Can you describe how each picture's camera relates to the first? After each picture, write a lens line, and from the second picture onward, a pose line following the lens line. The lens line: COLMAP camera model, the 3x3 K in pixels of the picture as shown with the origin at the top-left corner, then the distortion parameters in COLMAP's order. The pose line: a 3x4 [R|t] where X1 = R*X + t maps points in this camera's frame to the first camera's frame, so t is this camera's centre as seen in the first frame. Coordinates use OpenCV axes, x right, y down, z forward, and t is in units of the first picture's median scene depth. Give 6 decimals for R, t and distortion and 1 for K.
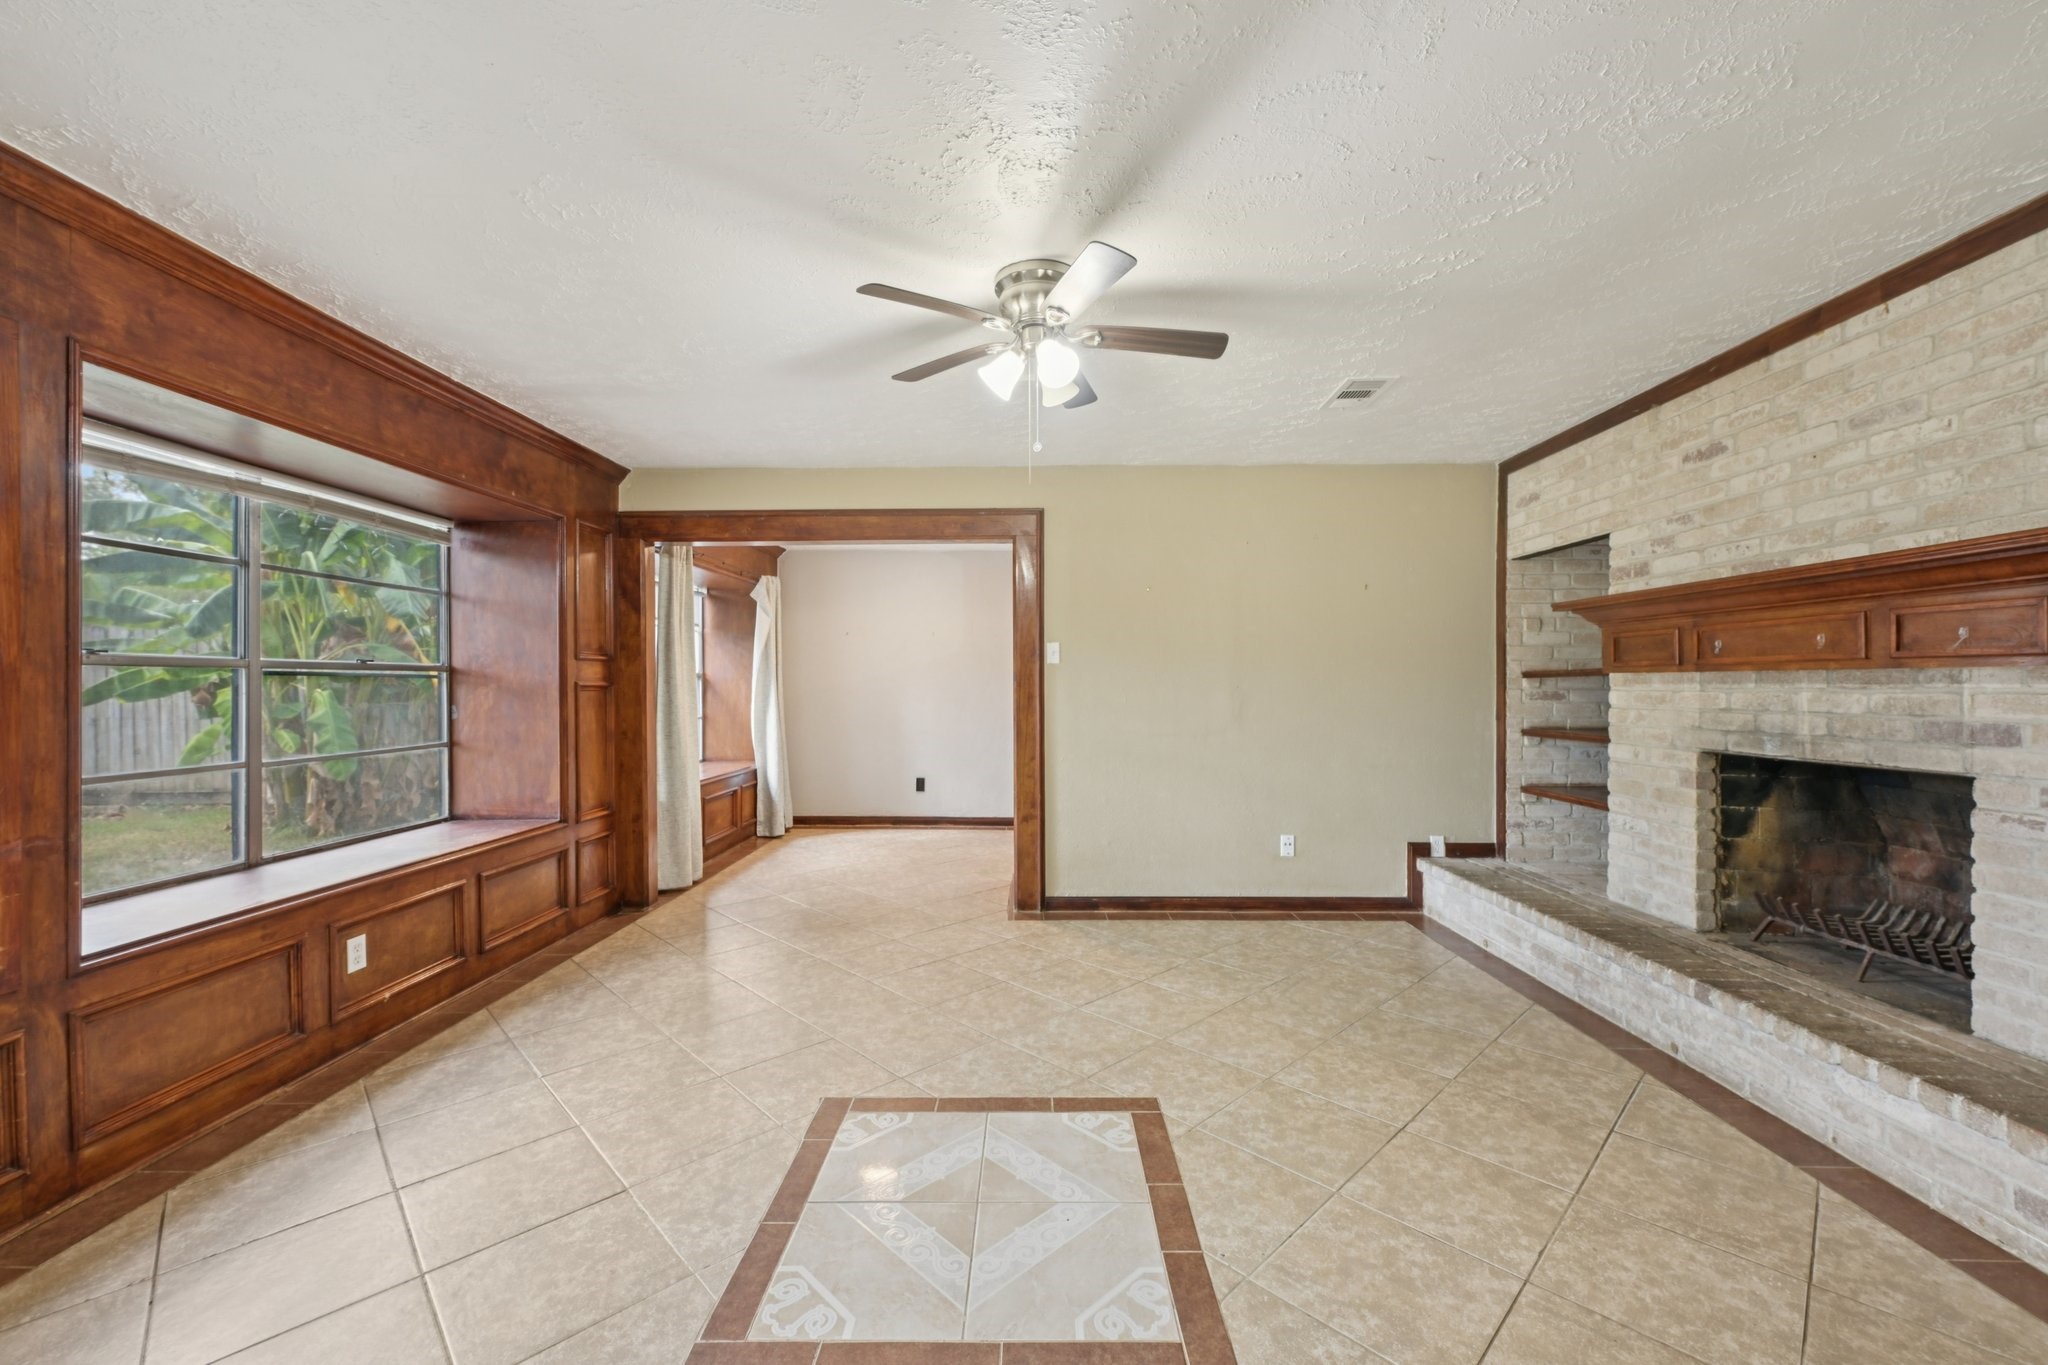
lens RADIAL K [[814.8, 0, 1028.7], [0, 814.8, 685.7], [0, 0, 1]] dist [0.000503, -0.000092]
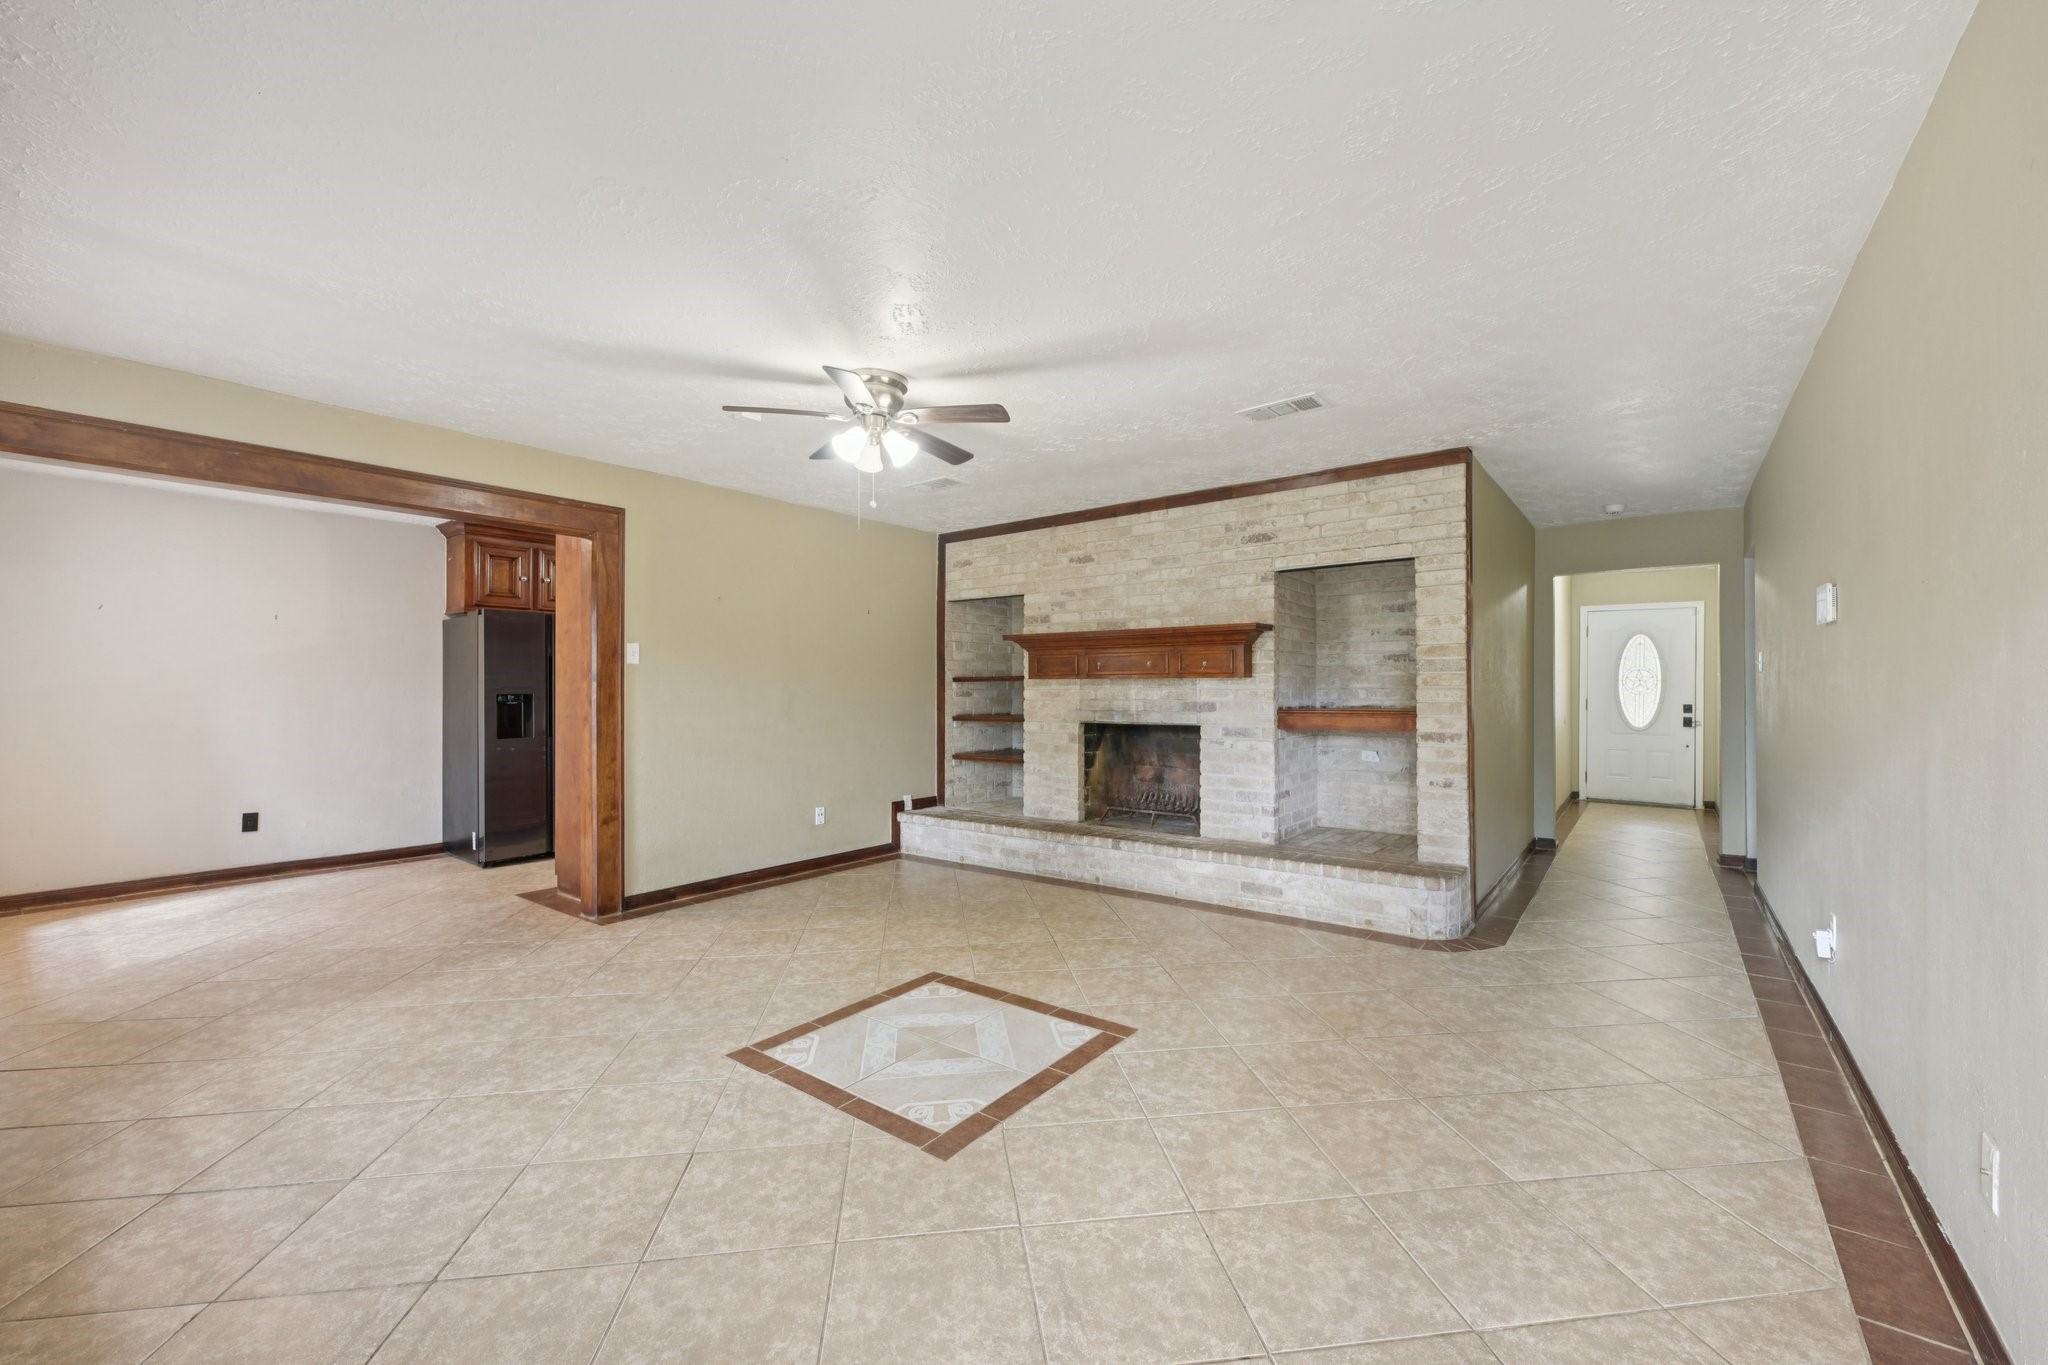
lens RADIAL K [[814.8, 0, 1031.2], [0, 814.8, 682.6], [0, 0, 1]] dist [0.000503, -0.000092]
pose [[0.594794, 0.007369, 0.803845, -0.738774], [0.000343, 0.999956, -0.009420, 0.008436], [-0.803878, 0.005879, 0.594765, 0.004423]]
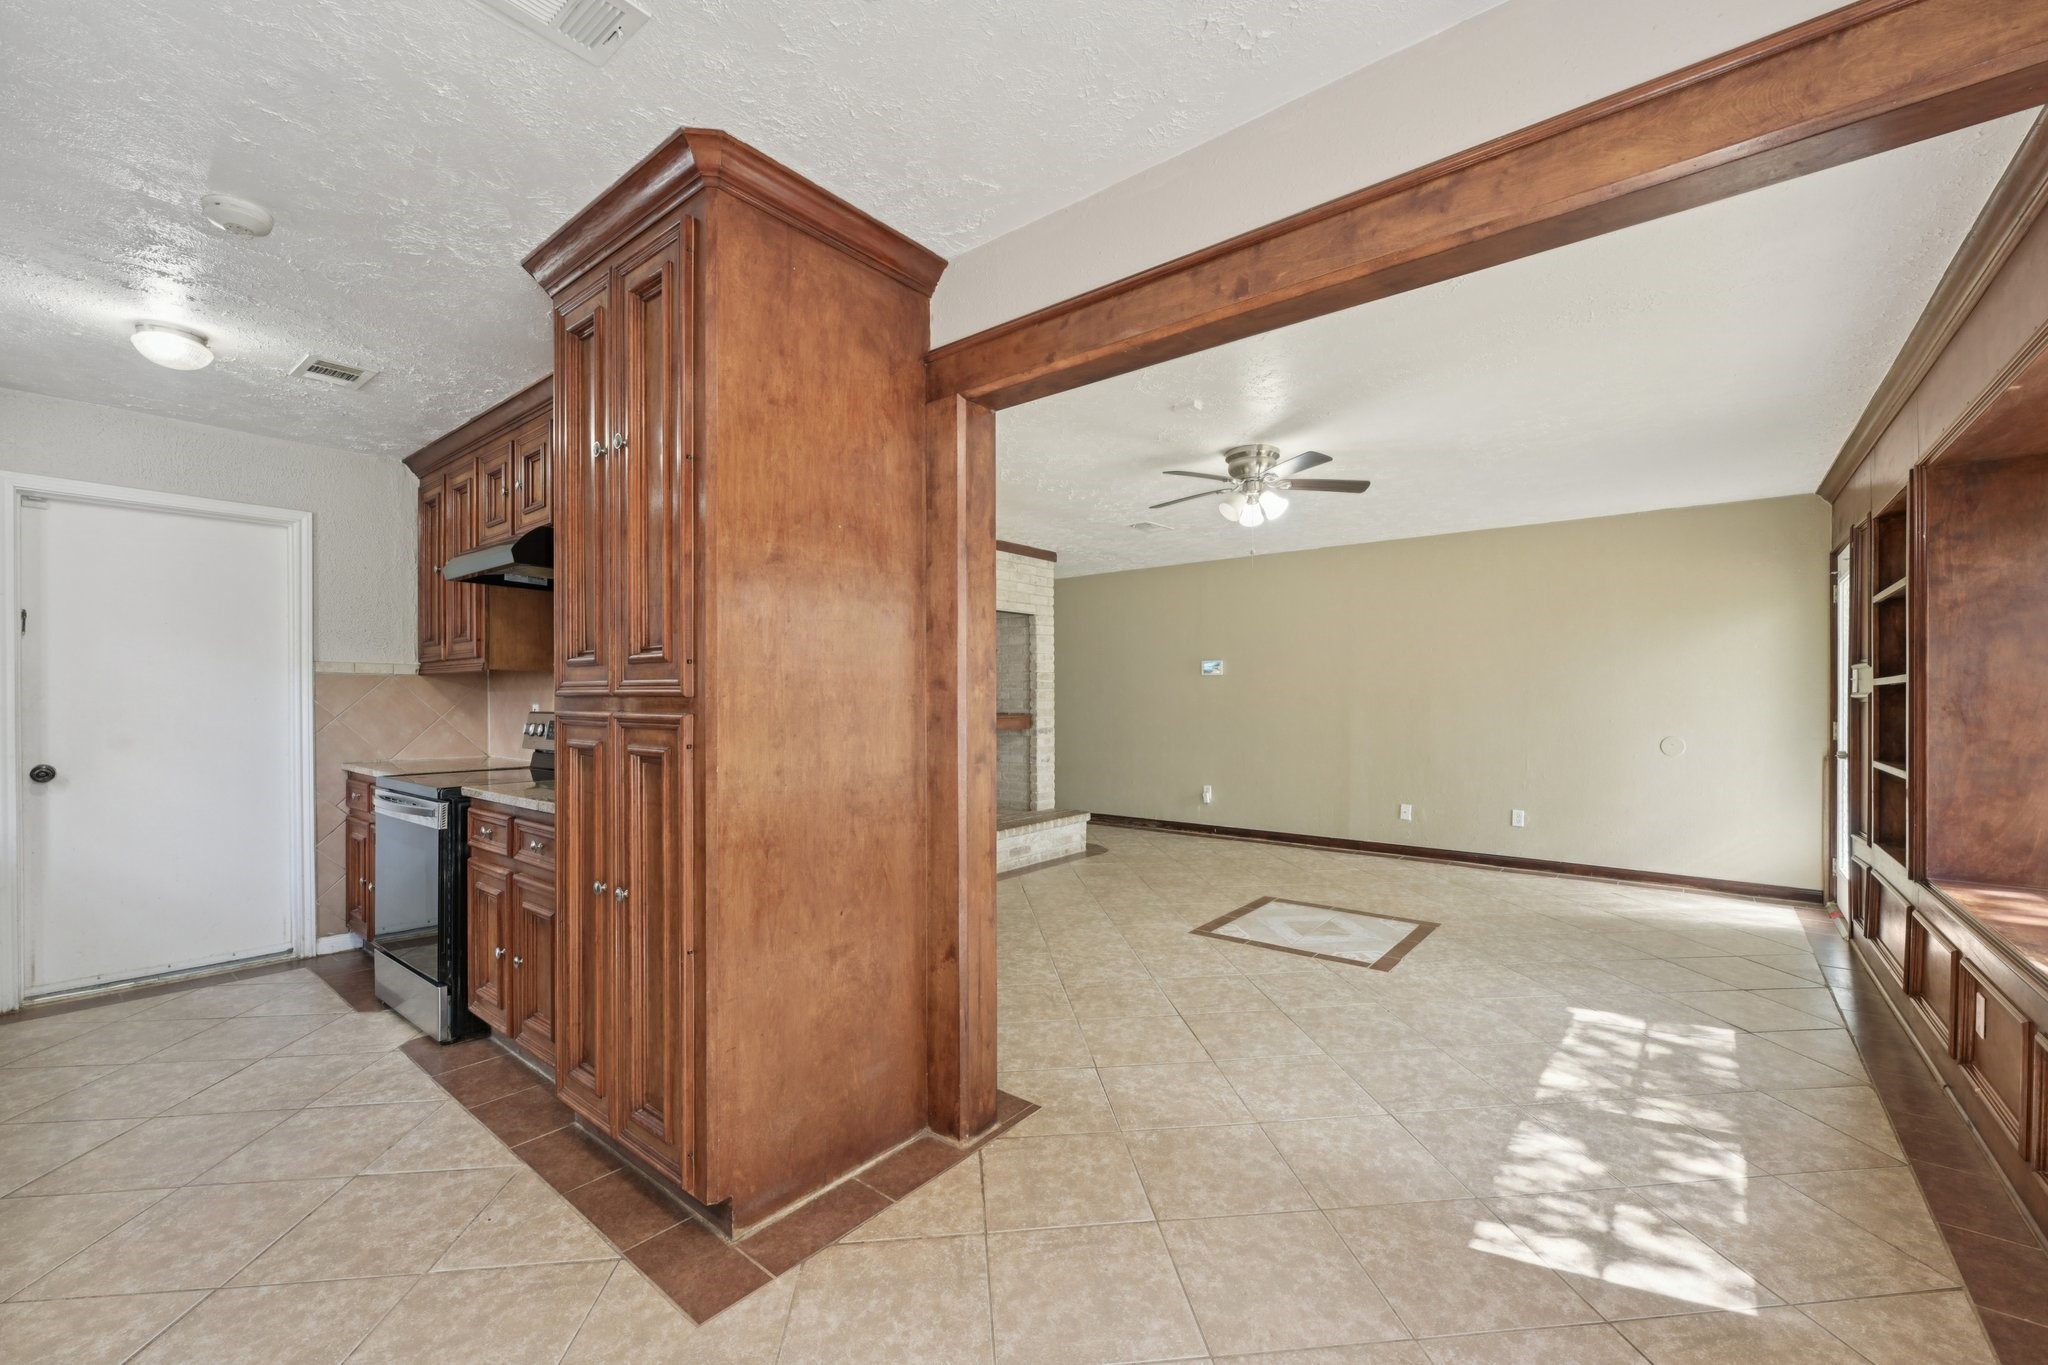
lens RADIAL K [[814.8, 0, 1042.7], [0, 814.8, 699.3], [0, 0, 1]] dist [0.000503, -0.000092]
pose [[-0.791481, 0.003595, 0.611183, -0.546714], [0.003344, 0.999993, -0.001552, 0.006222], [-0.611184, 0.000815, -0.791488, 2.112886]]
